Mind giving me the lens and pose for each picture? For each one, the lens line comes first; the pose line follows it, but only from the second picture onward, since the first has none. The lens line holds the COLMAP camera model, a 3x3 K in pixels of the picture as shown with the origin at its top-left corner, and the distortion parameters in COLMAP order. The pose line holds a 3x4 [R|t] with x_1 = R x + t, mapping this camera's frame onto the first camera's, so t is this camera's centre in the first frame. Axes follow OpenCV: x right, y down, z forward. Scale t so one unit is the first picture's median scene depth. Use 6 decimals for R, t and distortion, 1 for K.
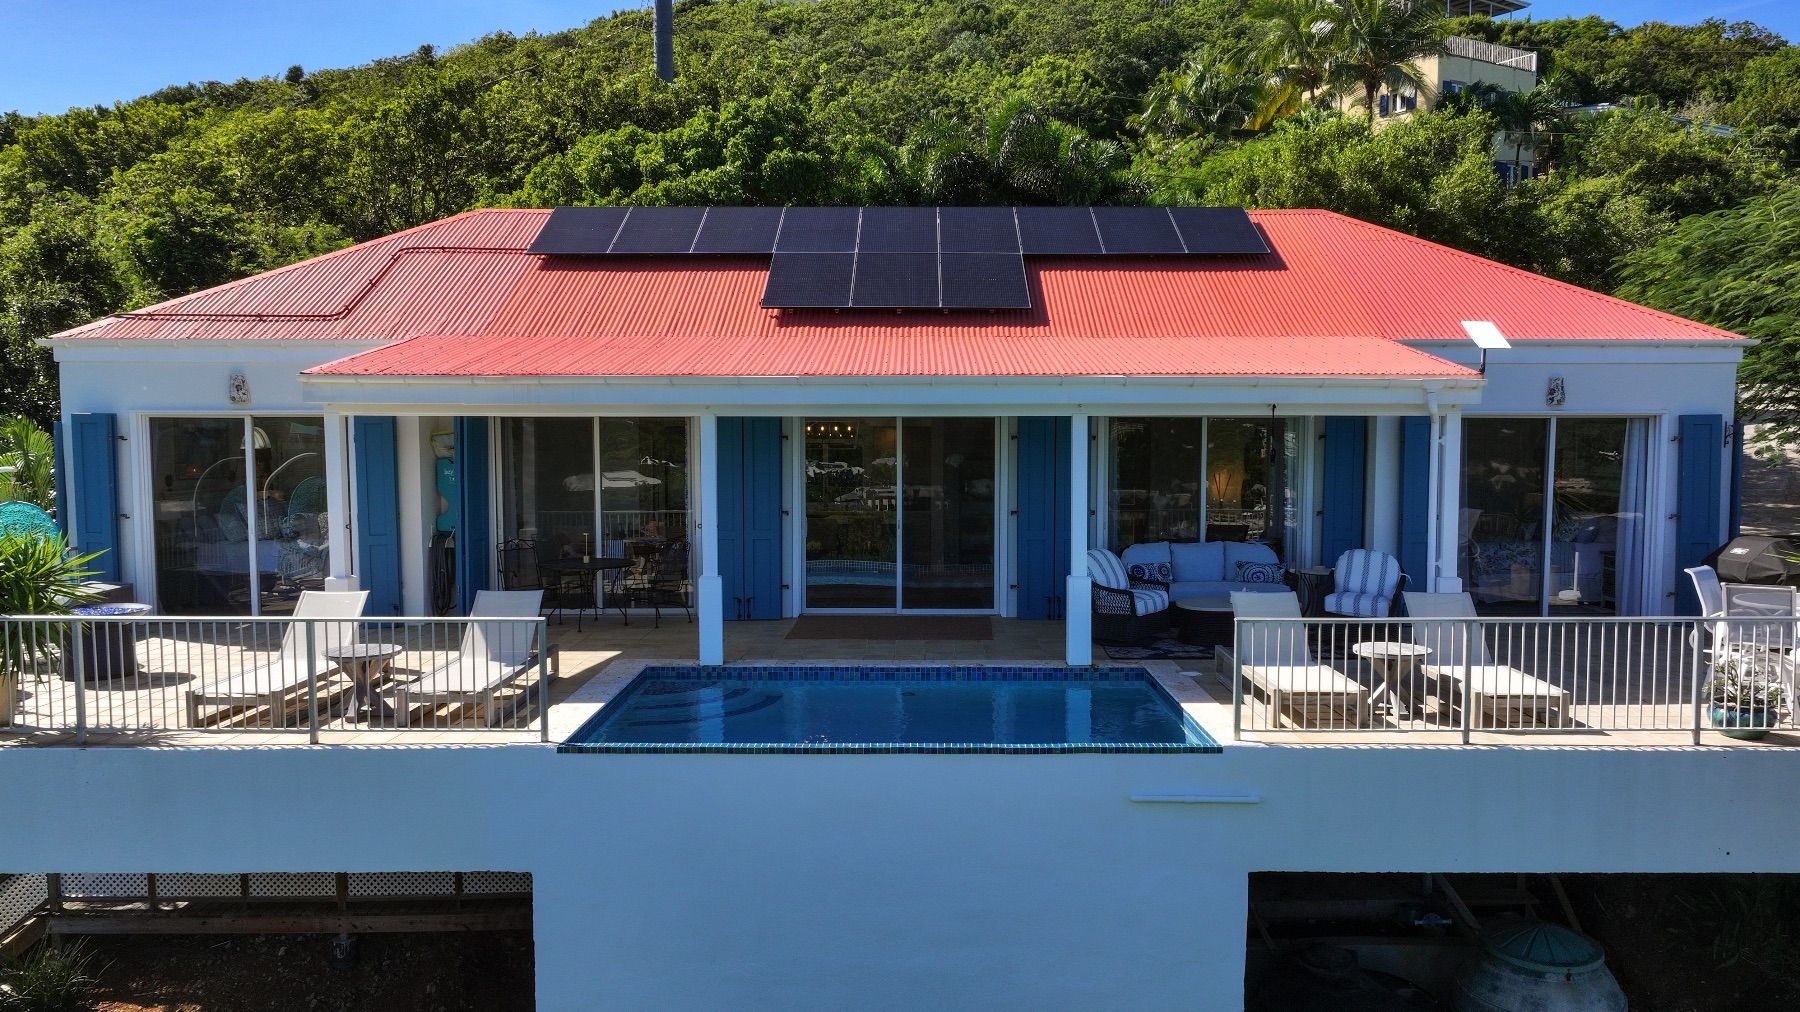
lens RADIAL K [[1275.7, 0, 910.2], [0, 1275.7, 506.8], [0, 0, 1]] dist [-0.013342, 0.041944]
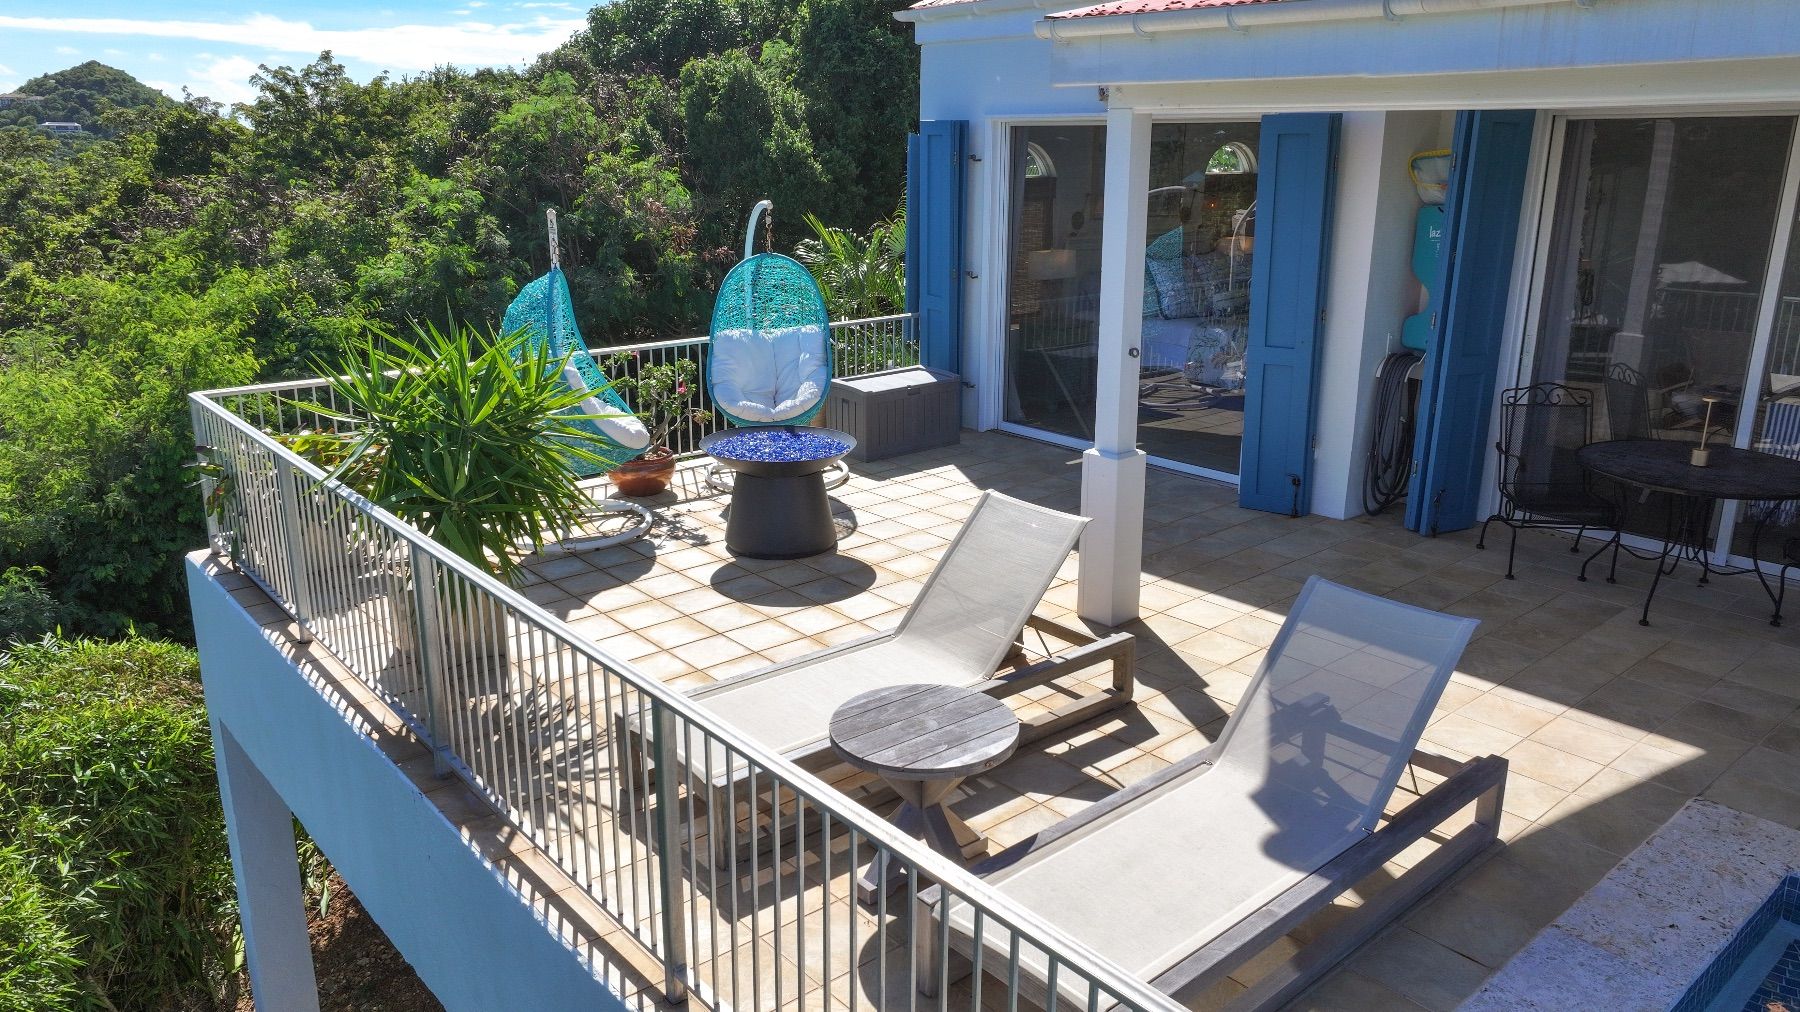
lens RADIAL K [[1270.7, 0, 900.0], [0, 1270.7, 506.0], [0, 0, 1]] dist [-0.000641, 0.023692]
pose [[0.669670, 0.207243, -0.713157, -0.122535], [-0.047883, 0.970326, 0.237013, -0.032349], [0.741114, -0.124573, 0.659721, 0.502060]]
